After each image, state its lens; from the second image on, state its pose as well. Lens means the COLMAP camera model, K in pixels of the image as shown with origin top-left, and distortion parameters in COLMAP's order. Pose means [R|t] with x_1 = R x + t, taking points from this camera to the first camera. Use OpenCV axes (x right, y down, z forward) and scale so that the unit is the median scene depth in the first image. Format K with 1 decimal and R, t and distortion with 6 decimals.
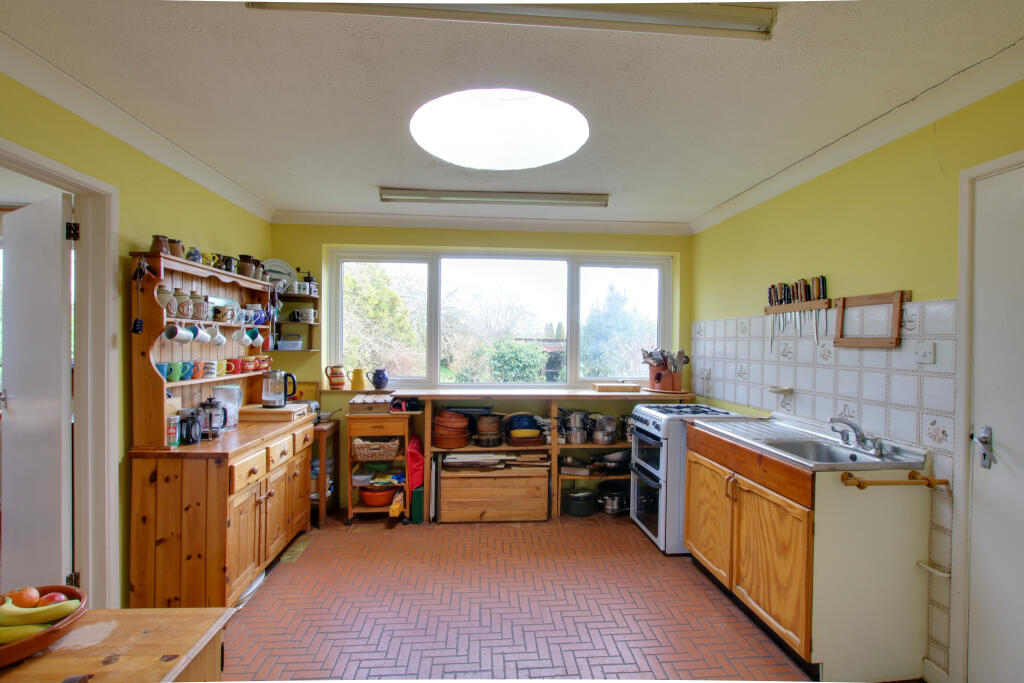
lens RADIAL K [[453.9, 0, 512.0], [0, 453.9, 341.5], [0, 0, 1]] dist [-0.000986, -0.000049]
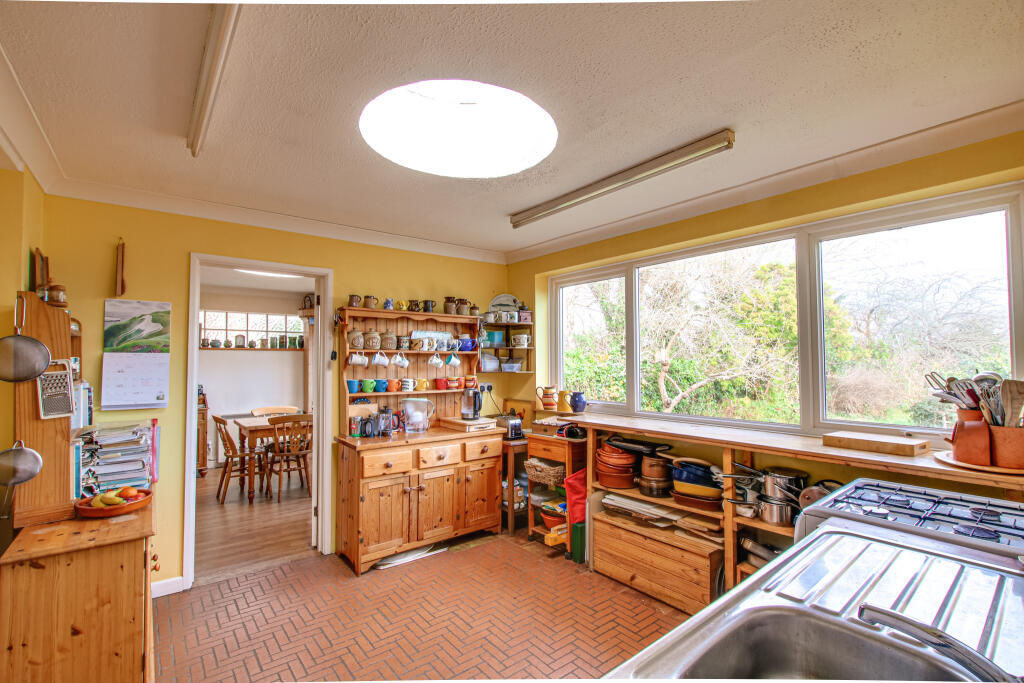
lens RADIAL K [[455.4, 0, 514.4], [0, 455.4, 348.6], [0, 0, 1]] dist [-0.000221, 0.000011]
pose [[0.591061, -0.033223, -0.805942, 0.463945], [0.006096, 0.999307, -0.036724, 0.002809], [0.806604, 0.016793, 0.590854, 0.339504]]
